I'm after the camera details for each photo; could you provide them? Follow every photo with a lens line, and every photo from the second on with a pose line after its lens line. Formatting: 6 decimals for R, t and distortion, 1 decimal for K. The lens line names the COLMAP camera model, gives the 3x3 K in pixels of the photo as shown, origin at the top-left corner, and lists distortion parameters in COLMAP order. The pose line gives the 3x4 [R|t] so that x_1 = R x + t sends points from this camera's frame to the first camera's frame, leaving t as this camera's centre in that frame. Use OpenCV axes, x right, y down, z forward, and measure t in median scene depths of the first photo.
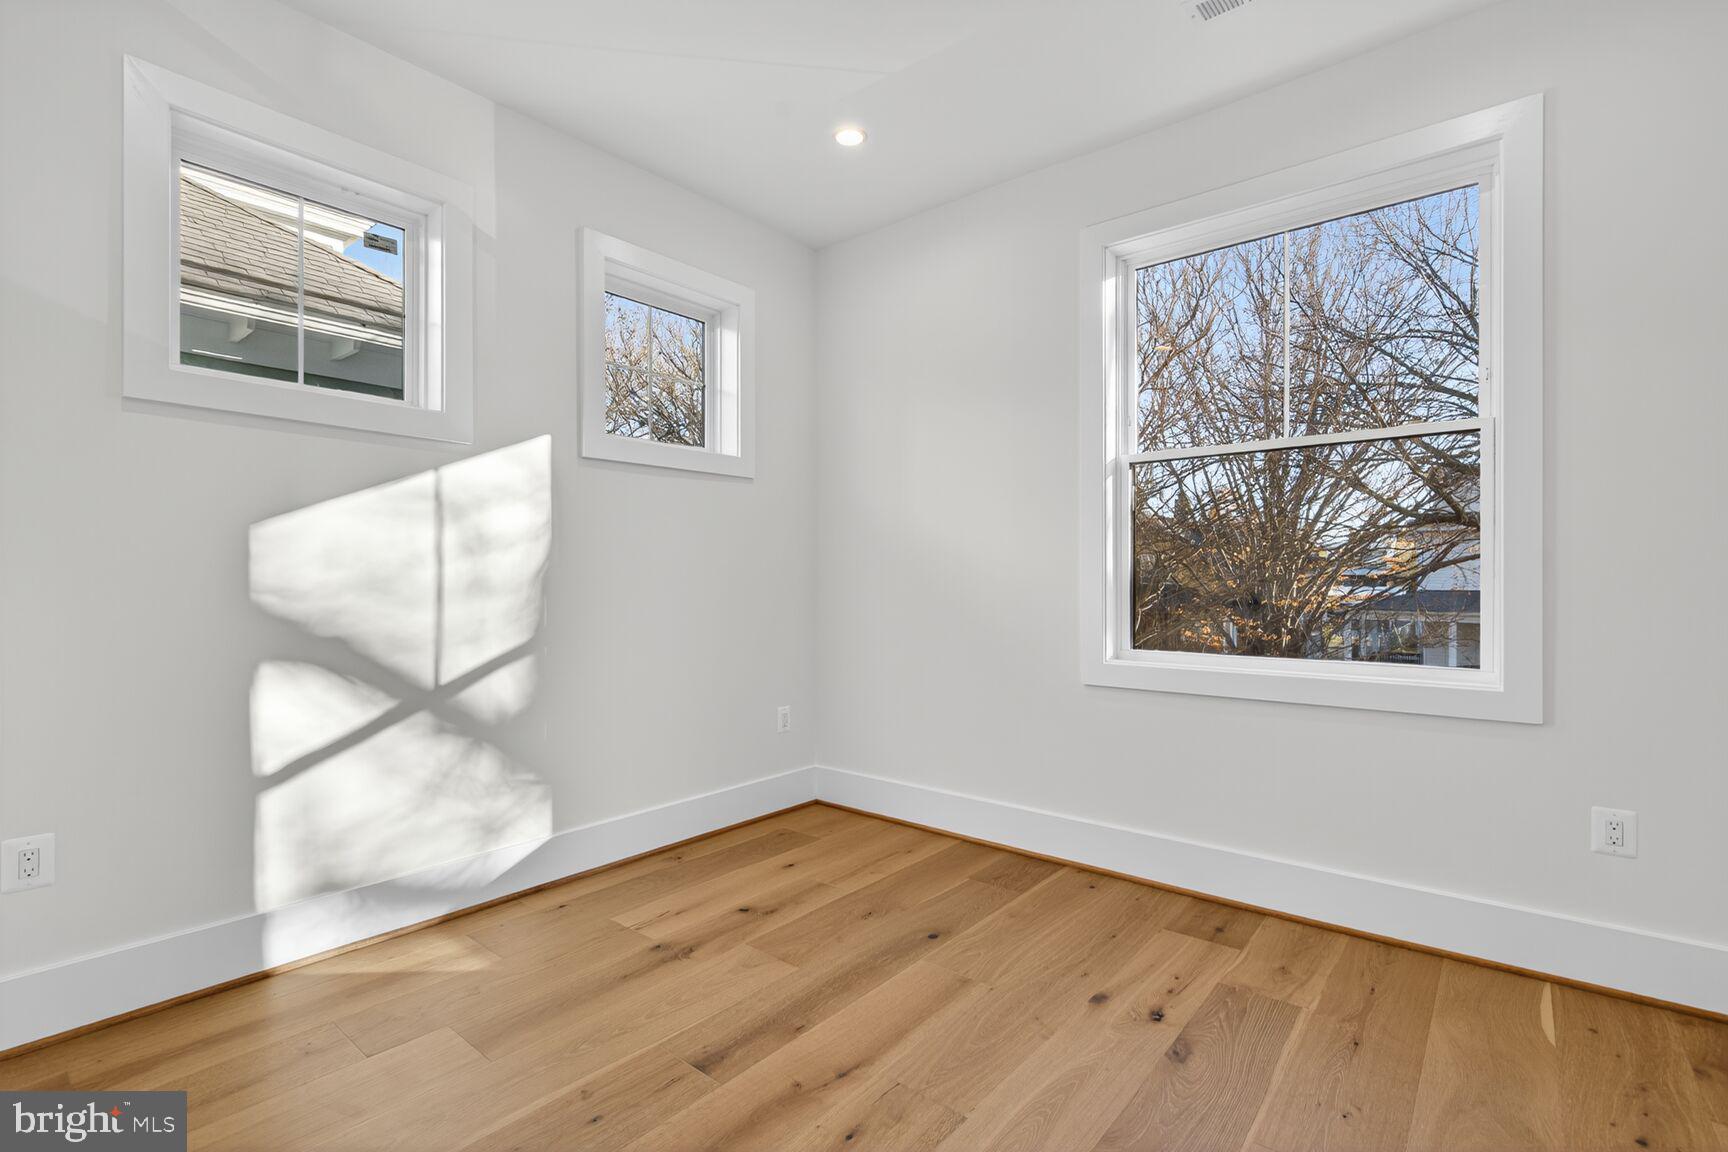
lens RADIAL K [[797.1, 0, 866.5], [0, 797.1, 587.4], [0, 0, 1]] dist [-0.066304, 0.028065]
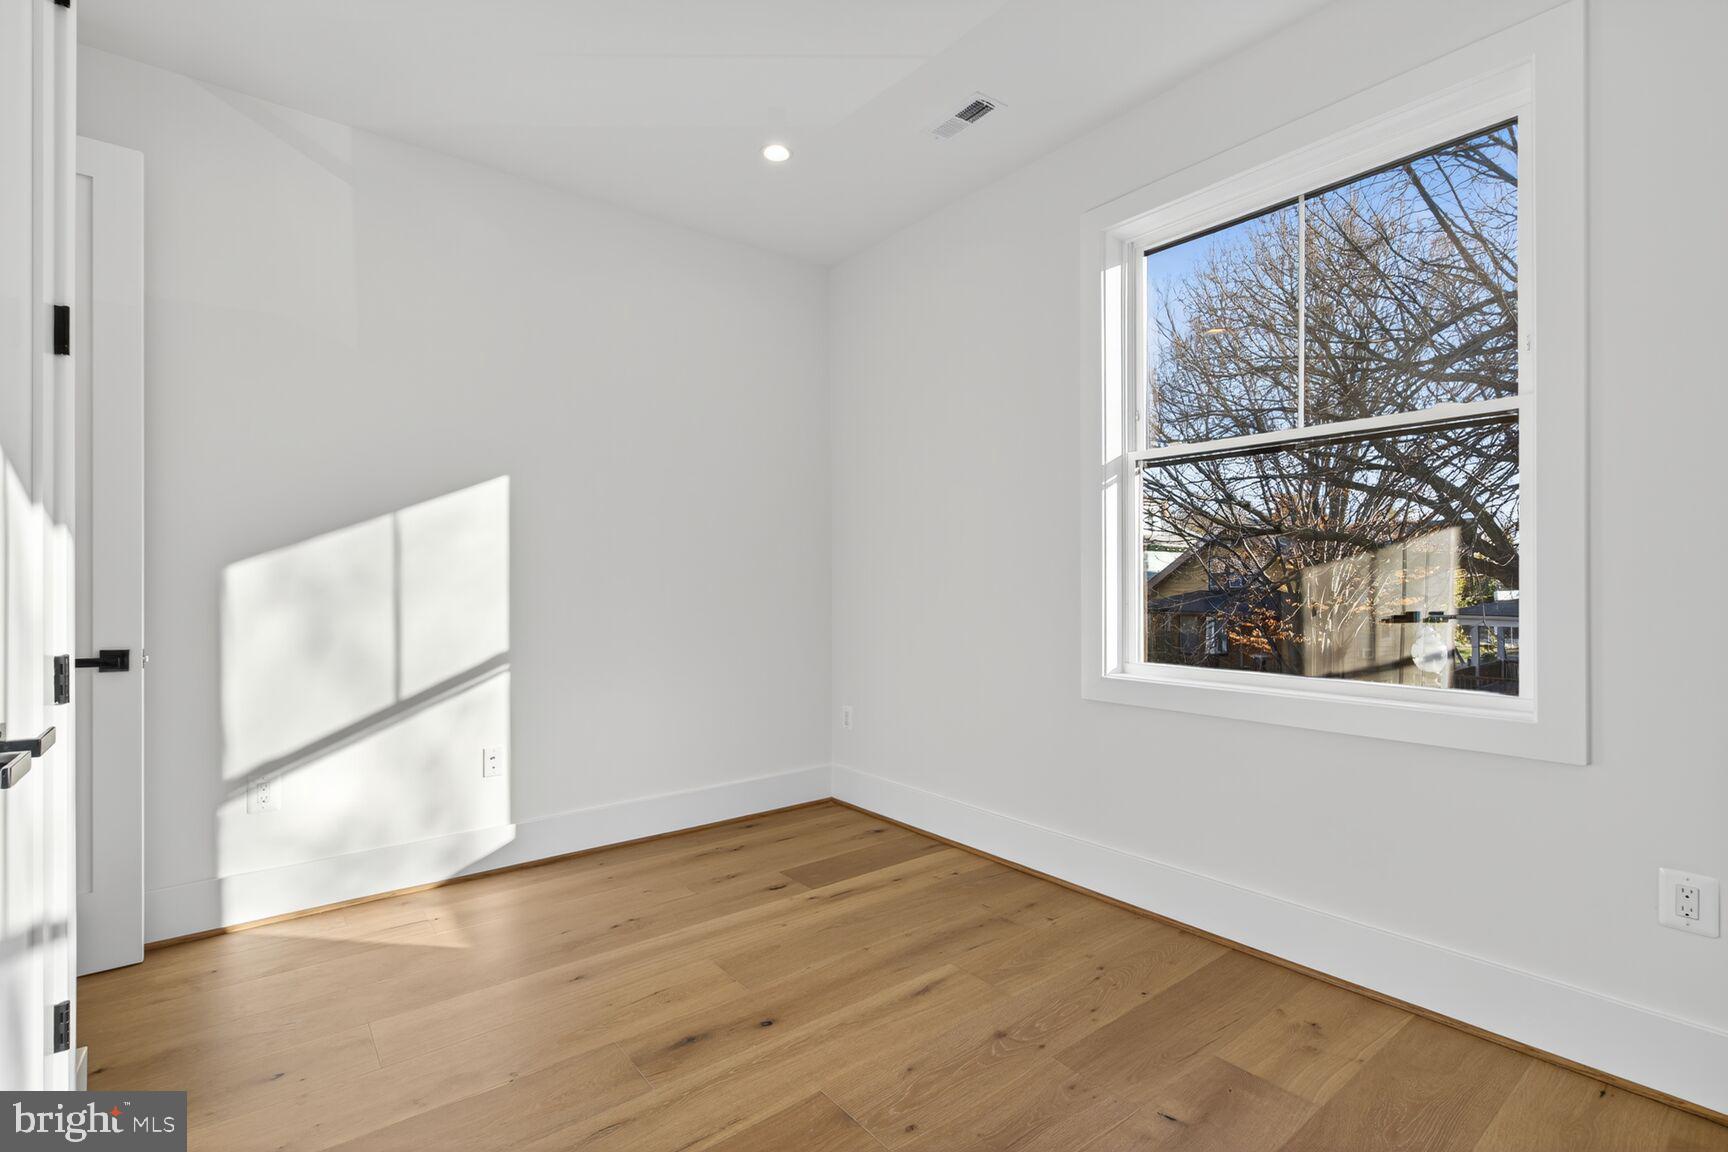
lens RADIAL K [[797.1, 0, 866.5], [0, 797.1, 587.4], [0, 0, 1]] dist [-0.066304, 0.028065]
pose [[0.979066, 0.000621, -0.203541, 0.260795], [0.002685, 0.999869, 0.015963, -0.030312], [0.203525, -0.016175, 0.978936, 0.020716]]
